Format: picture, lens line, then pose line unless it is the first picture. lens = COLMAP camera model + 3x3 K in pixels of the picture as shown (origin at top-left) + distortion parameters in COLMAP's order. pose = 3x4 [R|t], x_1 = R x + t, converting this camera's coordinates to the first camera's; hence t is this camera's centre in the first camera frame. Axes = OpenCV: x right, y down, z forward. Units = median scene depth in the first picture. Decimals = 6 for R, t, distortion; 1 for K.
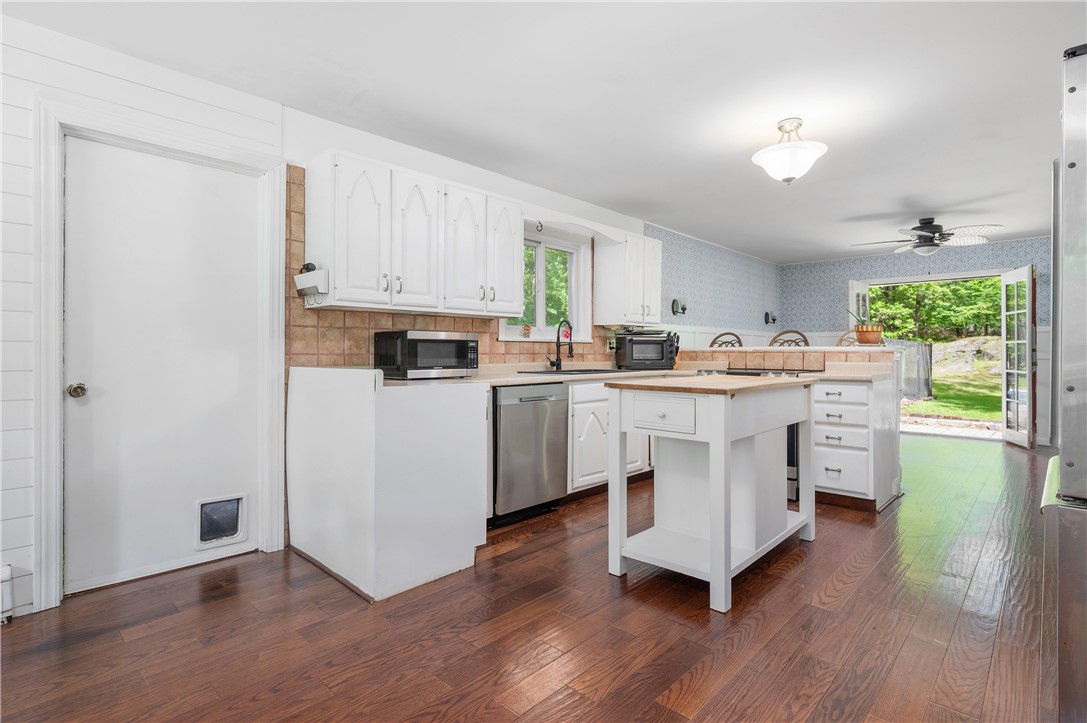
lens RADIAL K [[539.2, 0, 544.6], [0, 539.2, 357.4], [0, 0, 1]] dist [-0.005118, -0.000502]
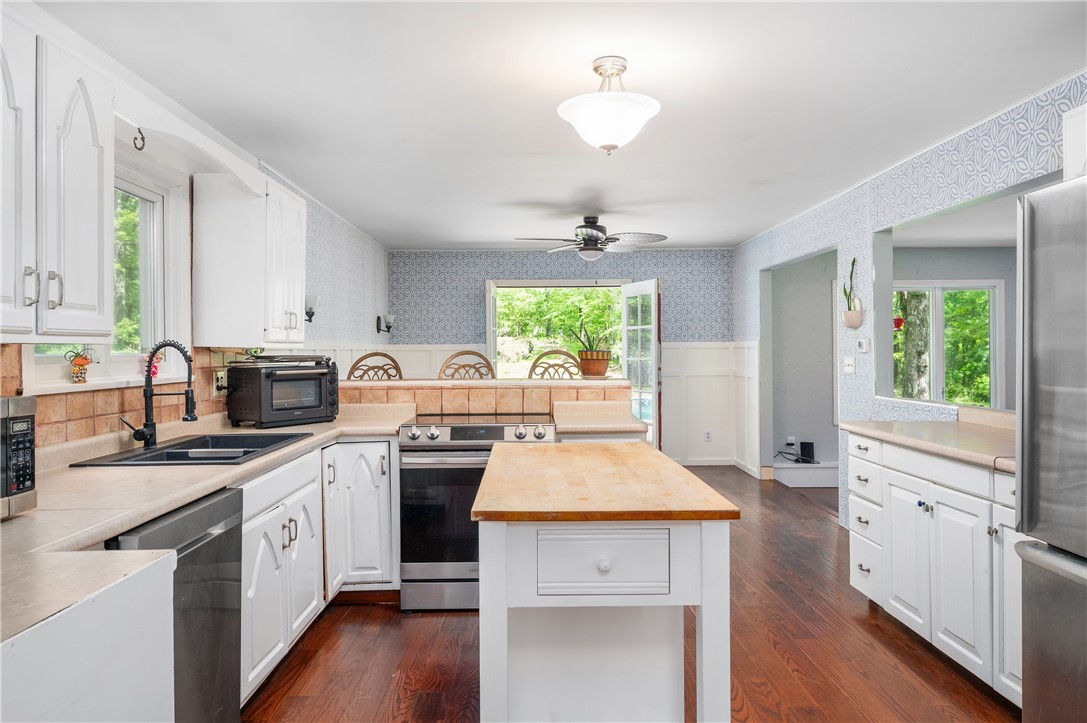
lens RADIAL K [[725.4, 0, 541.2], [0, 725.4, 355.6], [0, 0, 1]] dist [0.001888, 0.001570]
pose [[0.722364, -0.008005, 0.691467, -0.156855], [0.011334, 0.999936, -0.000264, -0.049557], [-0.691421, 0.008028, 0.722408, 0.278443]]
